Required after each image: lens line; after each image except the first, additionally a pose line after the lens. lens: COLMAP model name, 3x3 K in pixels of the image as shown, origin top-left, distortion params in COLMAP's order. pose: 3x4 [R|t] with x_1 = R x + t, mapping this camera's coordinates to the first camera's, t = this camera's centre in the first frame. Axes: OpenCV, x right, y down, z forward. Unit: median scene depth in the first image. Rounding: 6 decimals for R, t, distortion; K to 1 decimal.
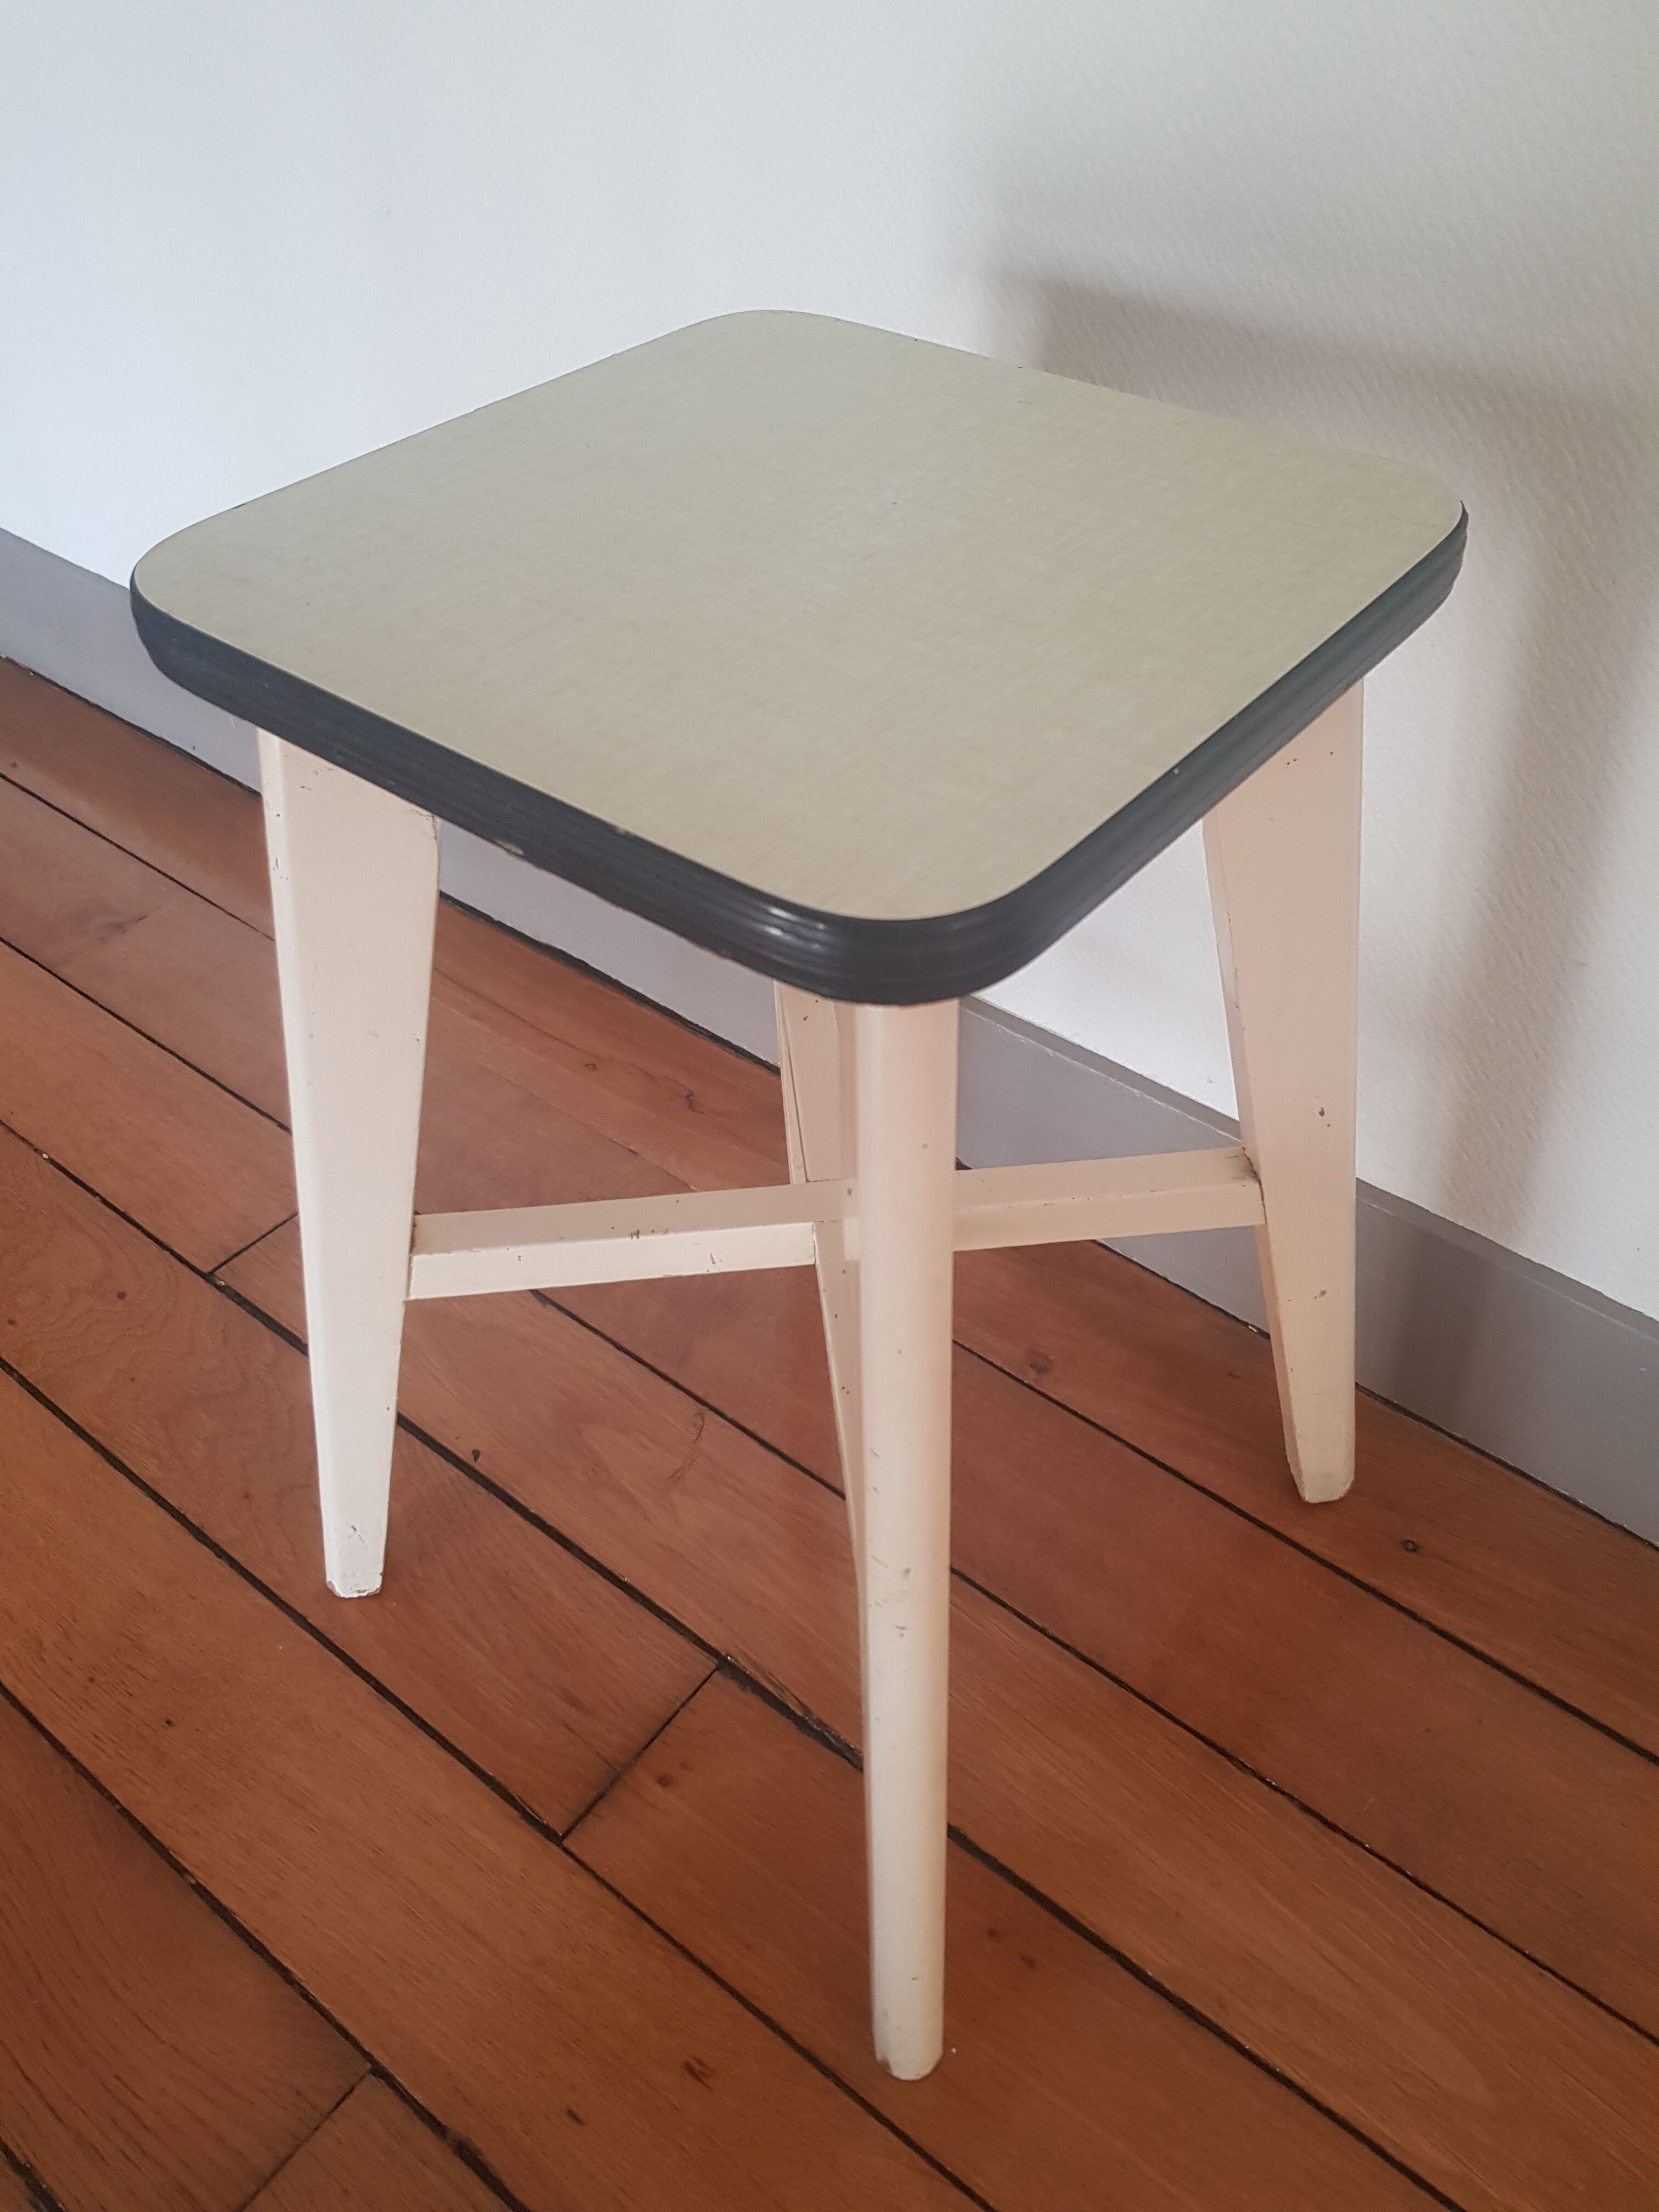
lens RADIAL K [[1775.9, 0, 865.9], [0, 1775.9, 1110.4], [0, 0, 1]] dist [0.064195, -0.106168]
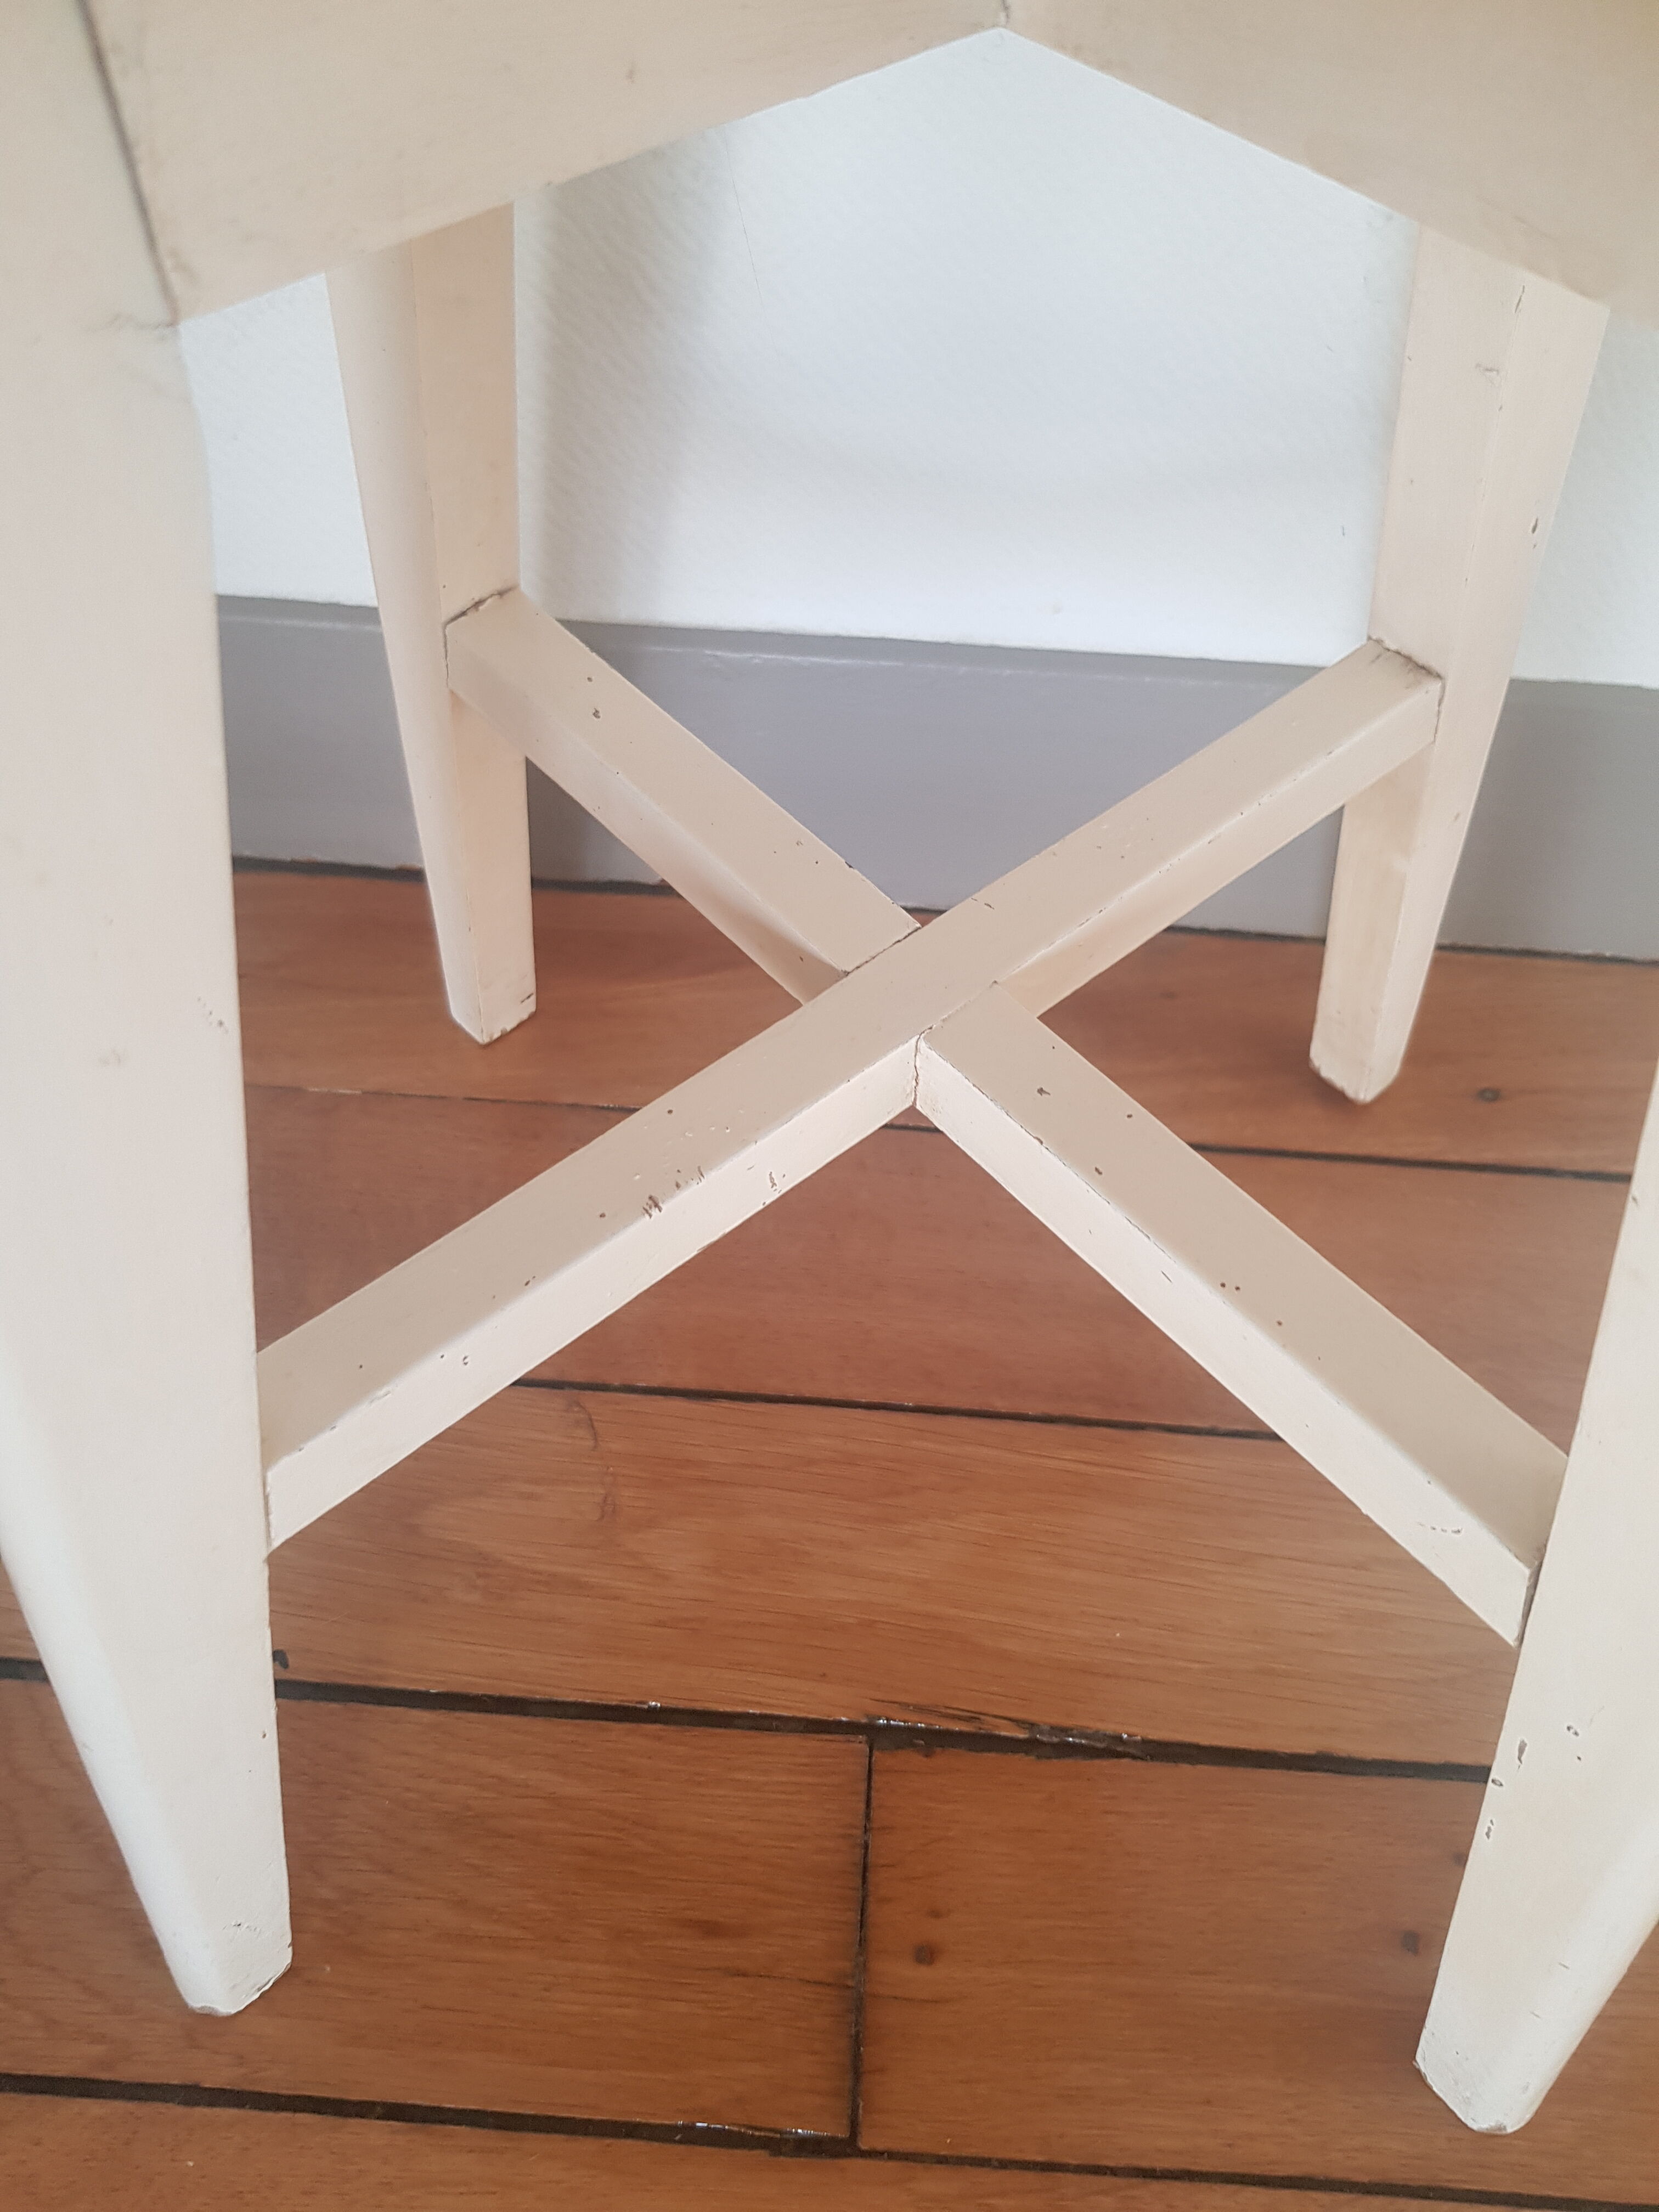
lens RADIAL K [[1783.0, 0, 847.1], [0, 1783.0, 1103.6], [0, 0, 1]] dist [0.041329, -0.083304]
pose [[0.823017, -0.437861, 0.361829, -0.222591], [0.363767, 0.895538, 0.256293, -0.057051], [-0.436252, -0.079312, 0.896322, 0.460579]]
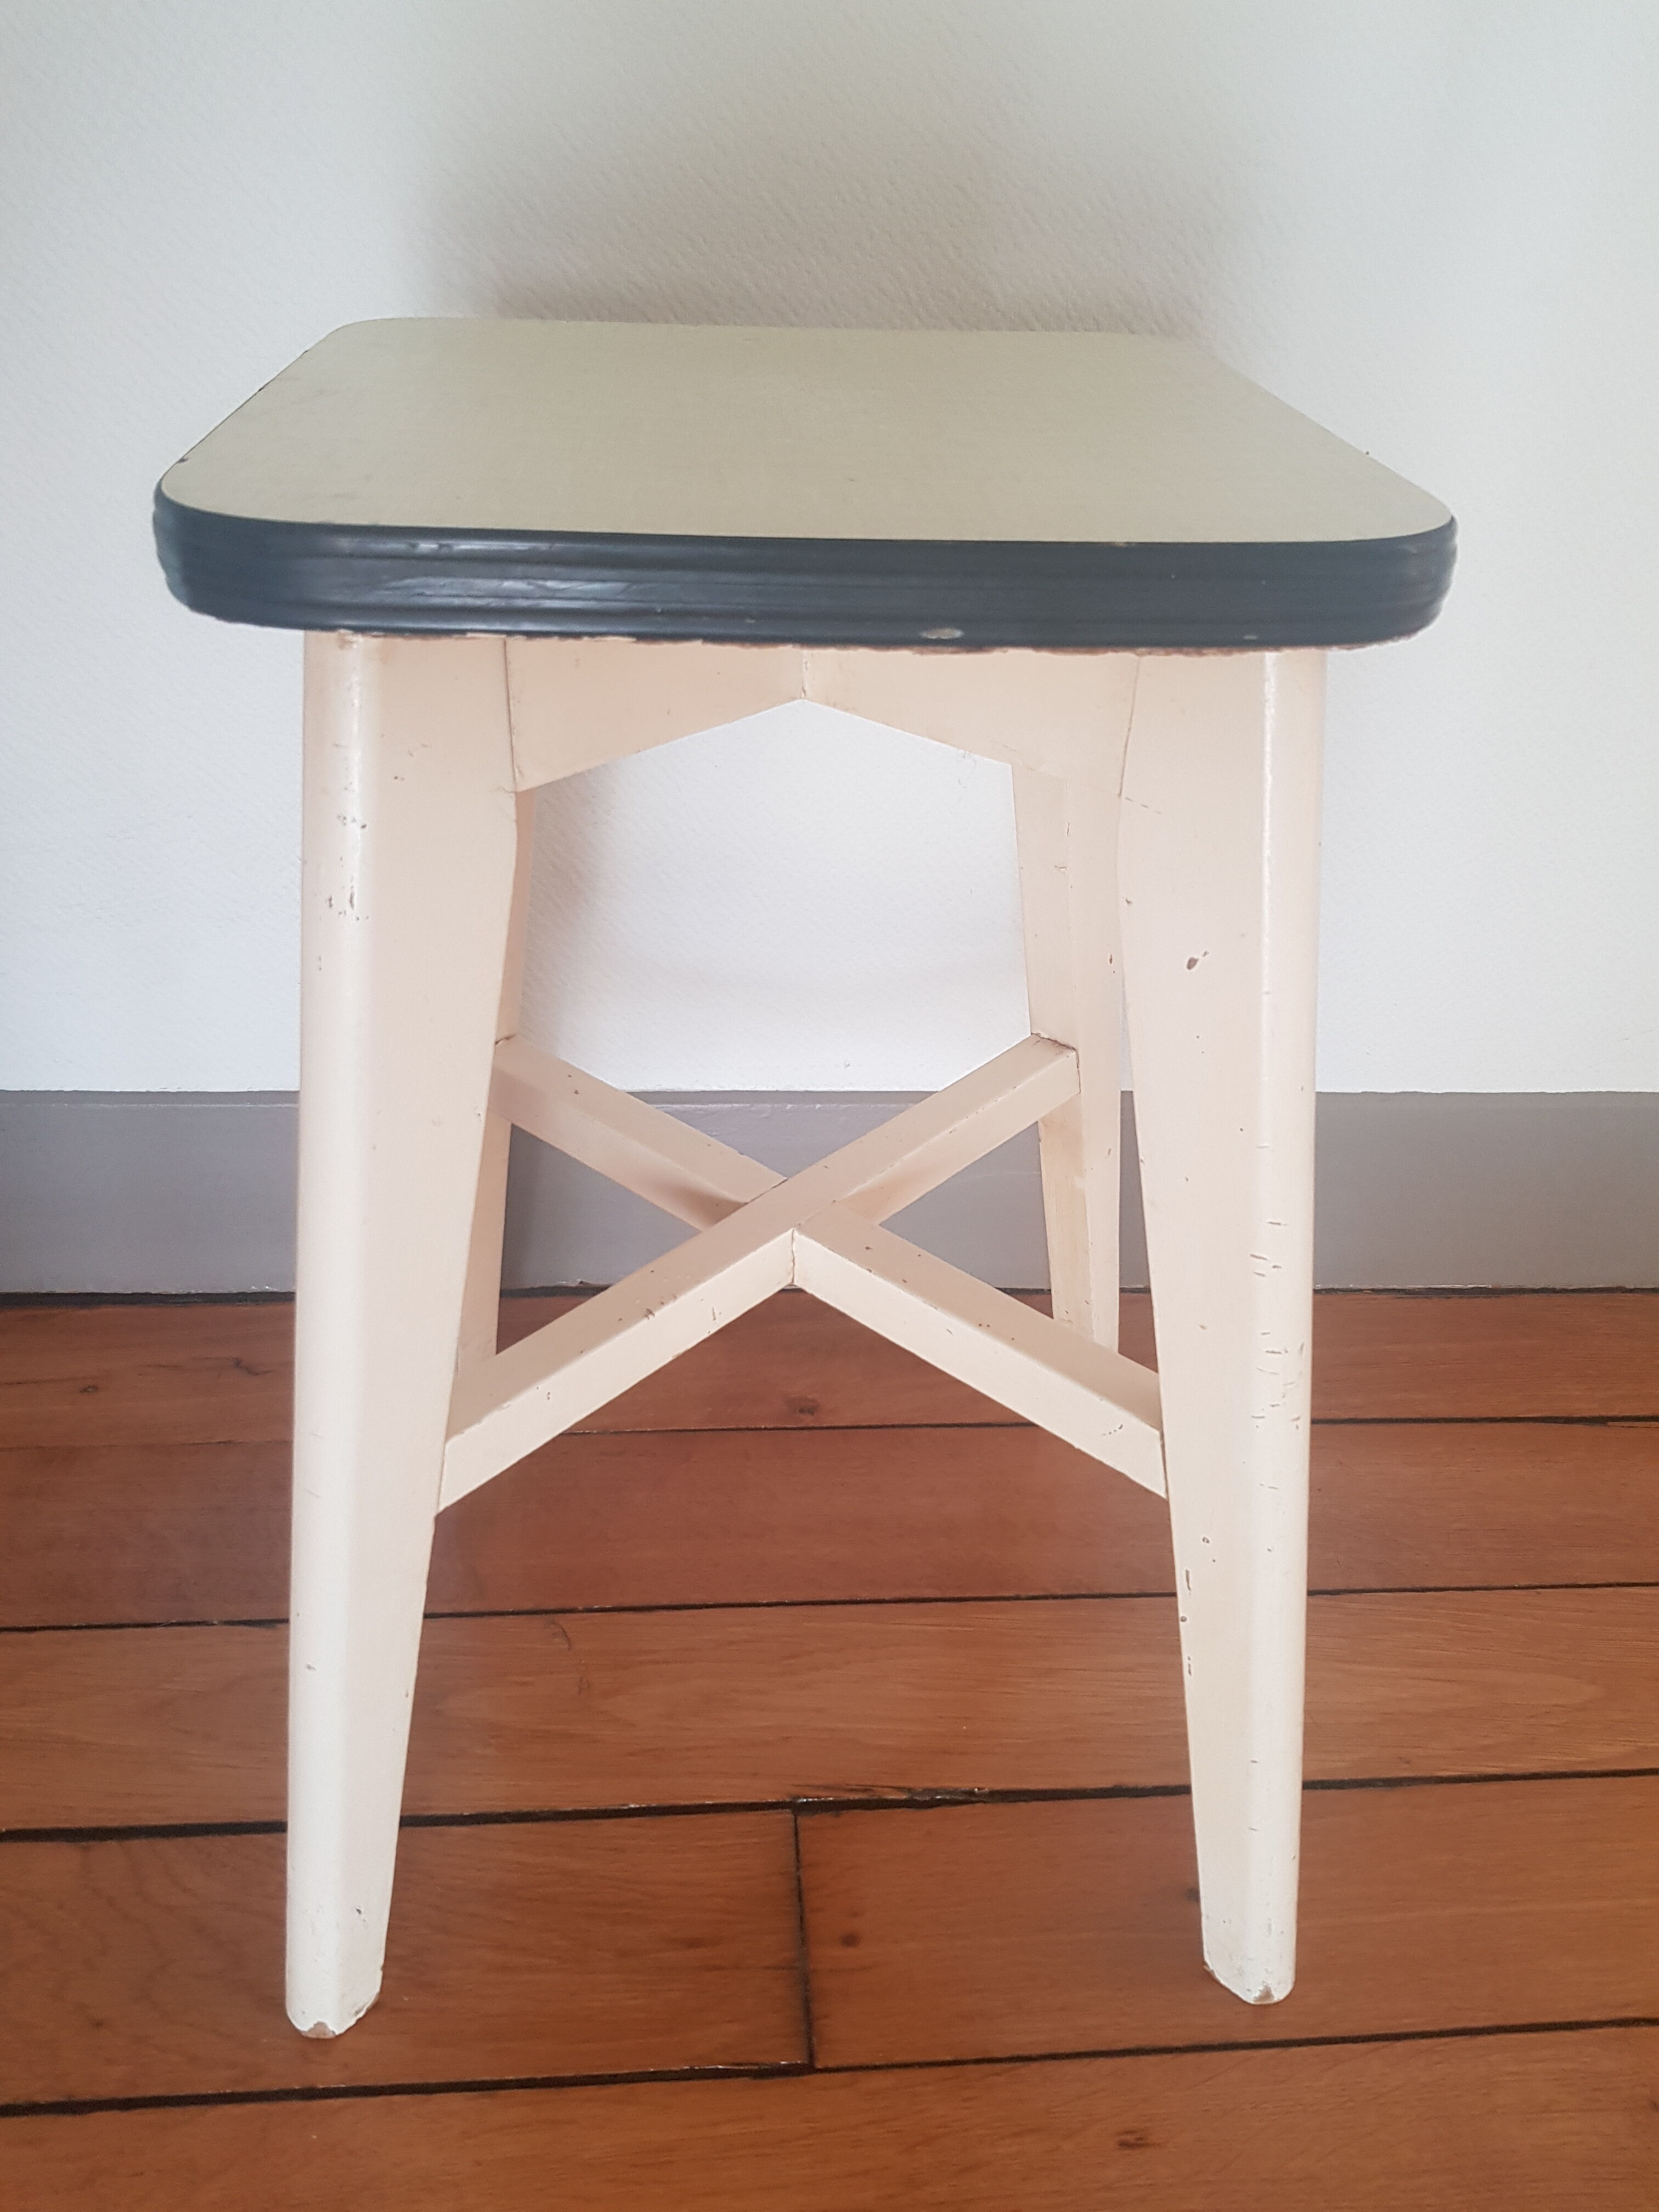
lens RADIAL K [[1775.9, 0, 865.9], [0, 1775.9, 1110.4], [0, 0, 1]] dist [0.064195, -0.106168]
pose [[0.732167, -0.331382, 0.595077, -0.465647], [0.427178, 0.903894, -0.022235, 0.039093], [-0.530519, 0.270484, 0.803361, 0.198442]]
